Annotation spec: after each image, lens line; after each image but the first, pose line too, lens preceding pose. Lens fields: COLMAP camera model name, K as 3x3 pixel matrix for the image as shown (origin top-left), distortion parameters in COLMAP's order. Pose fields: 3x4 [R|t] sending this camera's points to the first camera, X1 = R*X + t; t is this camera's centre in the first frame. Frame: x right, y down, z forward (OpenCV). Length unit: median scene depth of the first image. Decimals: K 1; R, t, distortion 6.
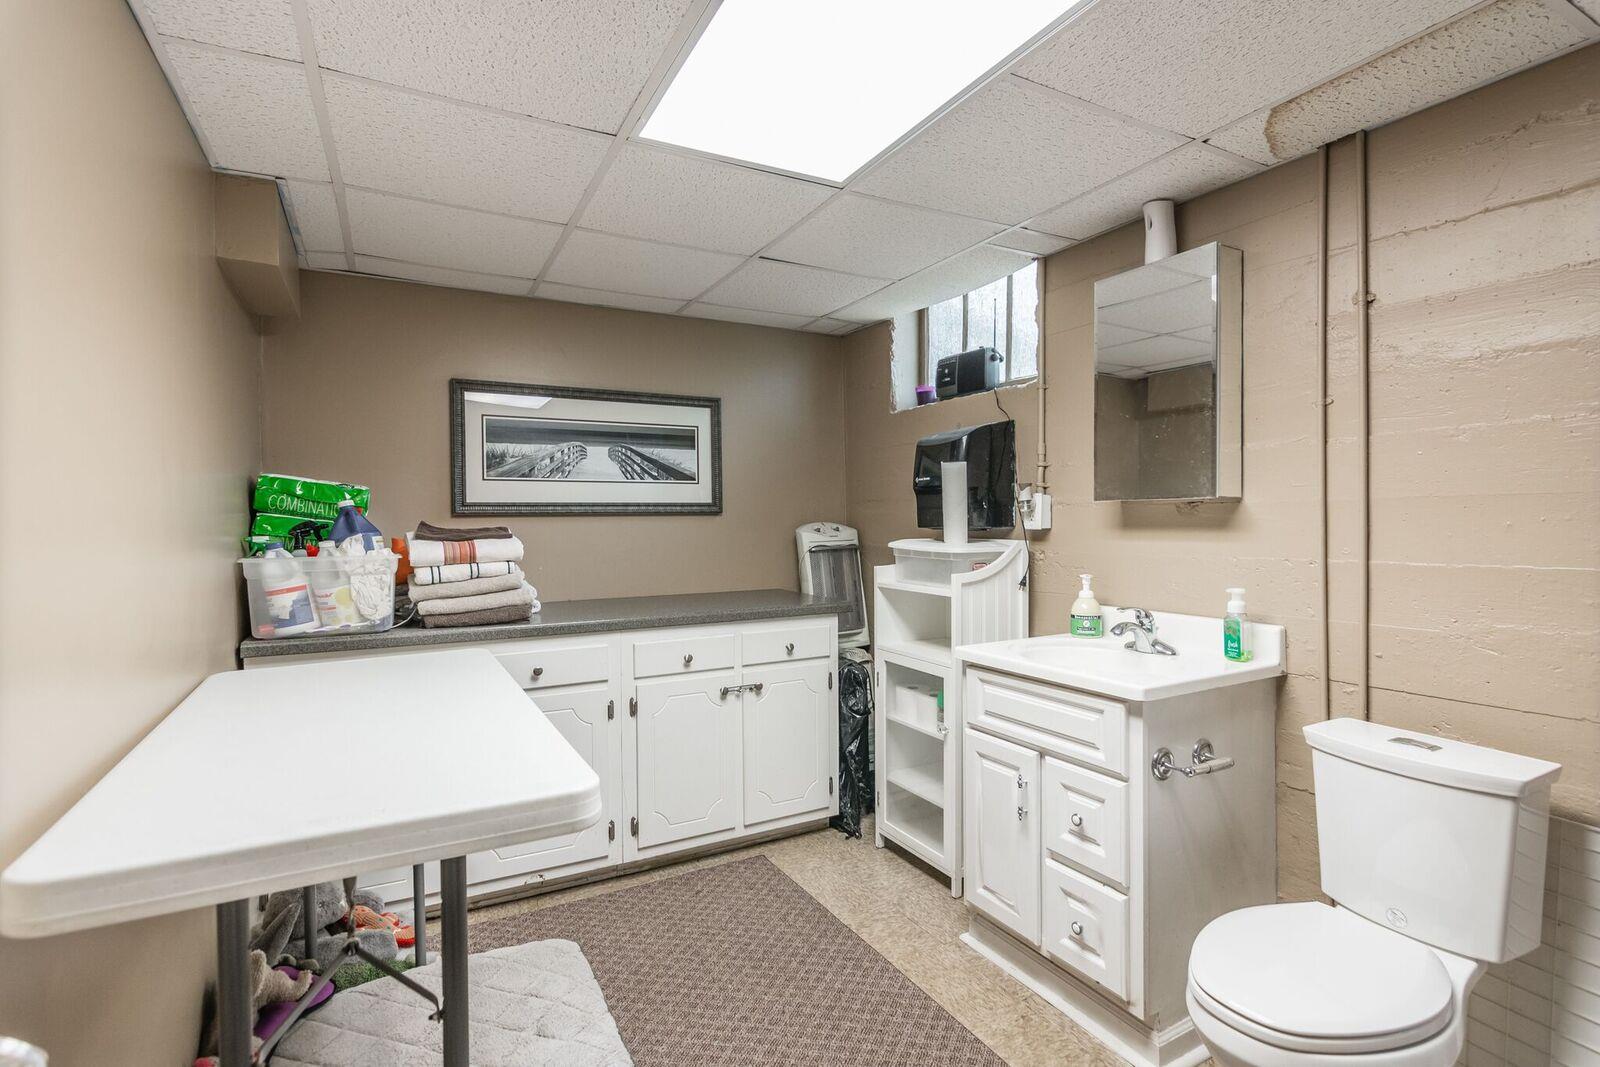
lens RADIAL K [[758.5, 0, 806.9], [0, 758.5, 532.4], [0, 0, 1]] dist [-0.005089, 0.002017]
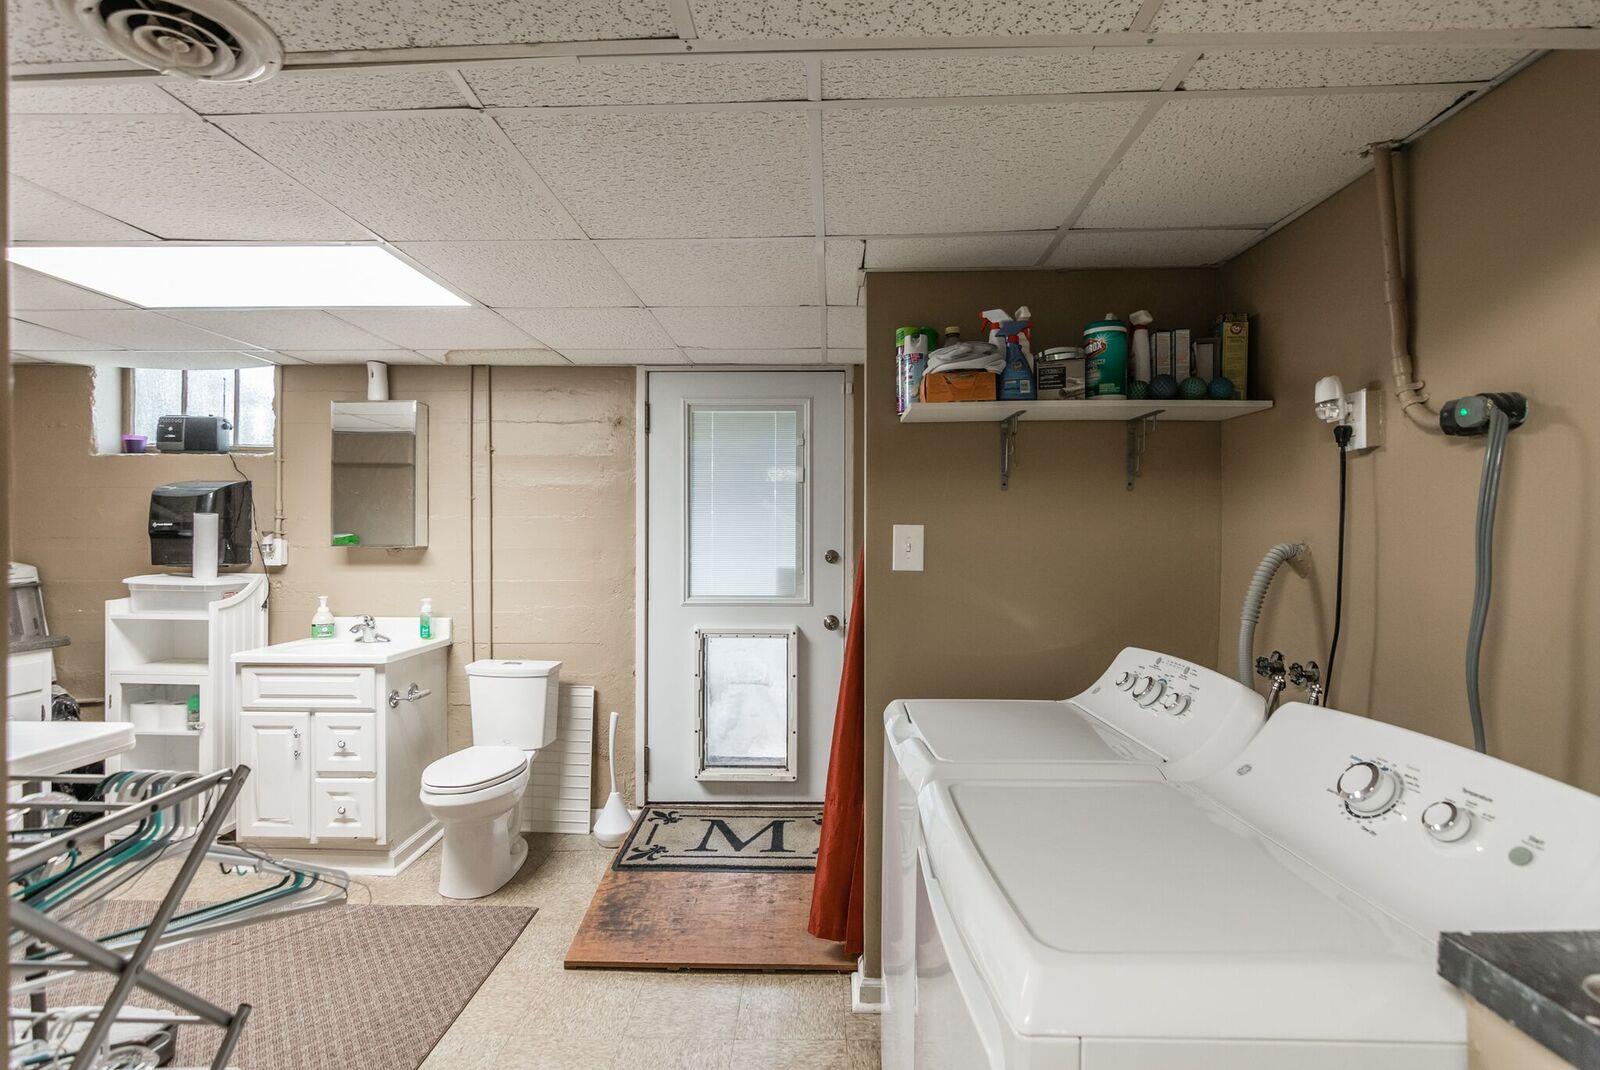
lens RADIAL K [[758.5, 0, 800.7], [0, 758.5, 541.4], [0, 0, 1]] dist [-0.005089, 0.002017]
pose [[0.492700, 0.005836, 0.870179, -0.451567], [0.007115, 0.999917, -0.010735, -0.028151], [-0.870170, 0.011480, 0.492618, -0.526603]]
